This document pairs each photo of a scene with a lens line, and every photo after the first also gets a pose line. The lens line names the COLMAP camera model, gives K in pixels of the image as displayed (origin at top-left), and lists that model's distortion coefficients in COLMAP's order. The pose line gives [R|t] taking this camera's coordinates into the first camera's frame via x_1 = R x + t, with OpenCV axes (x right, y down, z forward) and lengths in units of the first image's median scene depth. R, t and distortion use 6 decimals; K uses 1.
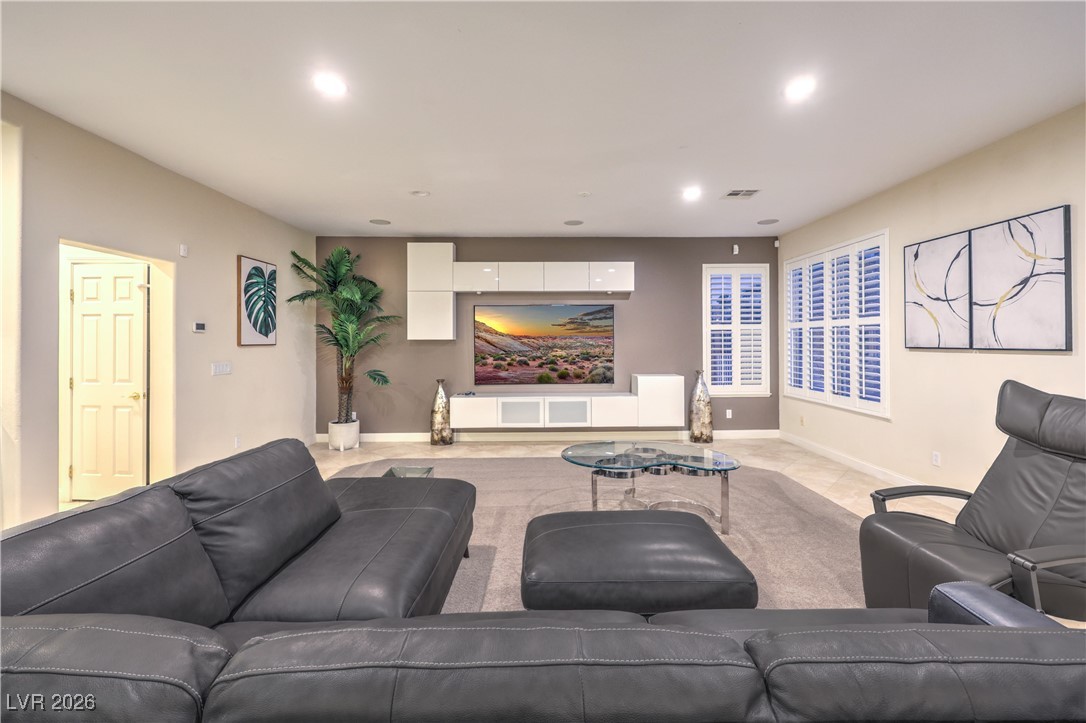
lens RADIAL K [[446.9, 0, 545.5], [0, 446.9, 346.5], [0, 0, 1]] dist [-0.001210, -0.000259]
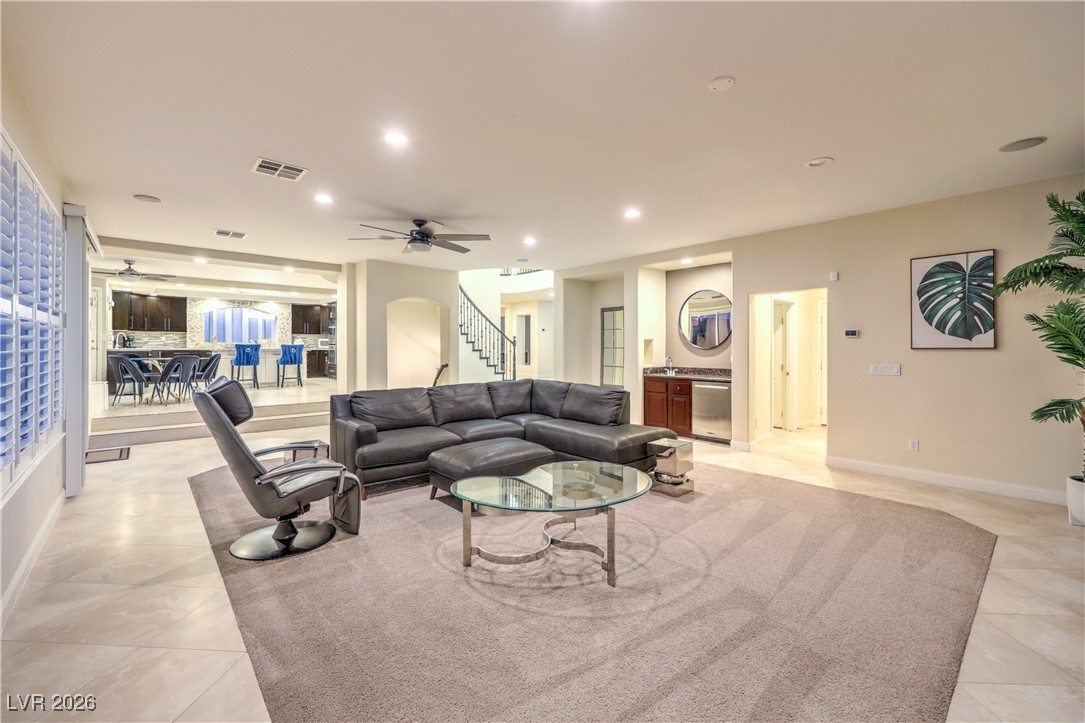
lens RADIAL K [[451.1, 0, 542.5], [0, 451.1, 361.5], [0, 0, 1]] dist [-0.000912, -0.000151]
pose [[-0.752351, 0.024168, -0.658319, 0.458060], [-0.002543, 0.999213, 0.039590, -0.009336], [0.658758, 0.031459, -0.751697, 0.923326]]
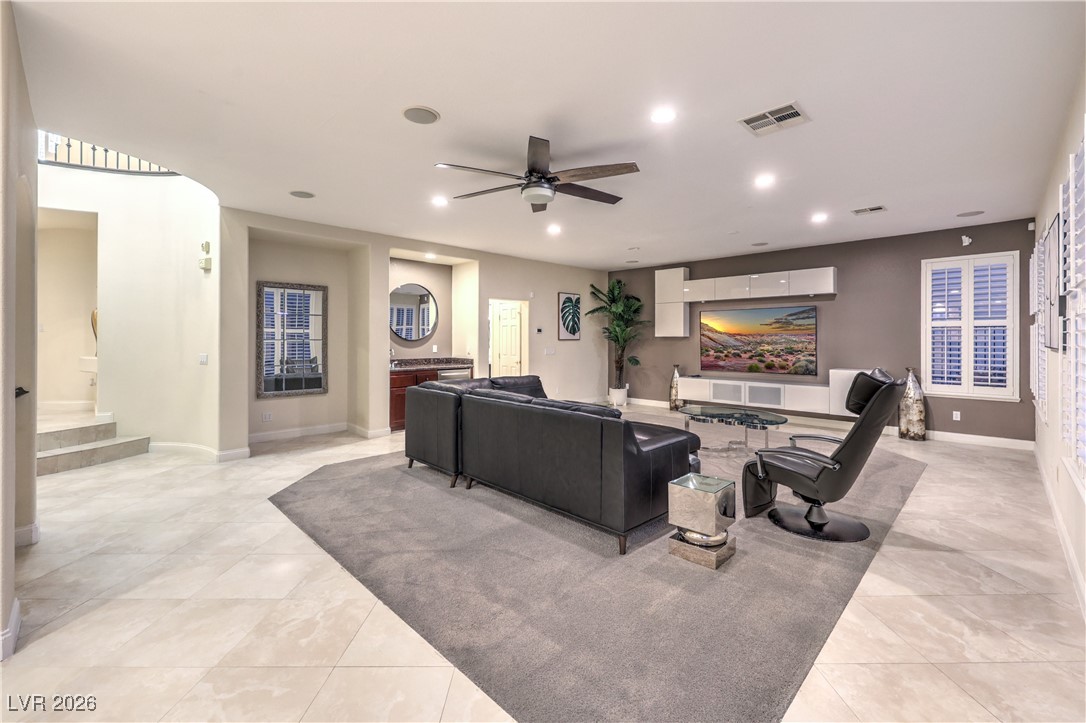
lens RADIAL K [[451.5, 0, 543.0], [0, 451.5, 361.5], [0, 0, 1]] dist [-0.000912, -0.000151]
pose [[0.693919, 0.040319, -0.718923, 0.501435], [-0.008679, 0.998827, 0.047640, -0.001082], [0.720000, -0.026819, 0.693455, -0.296215]]
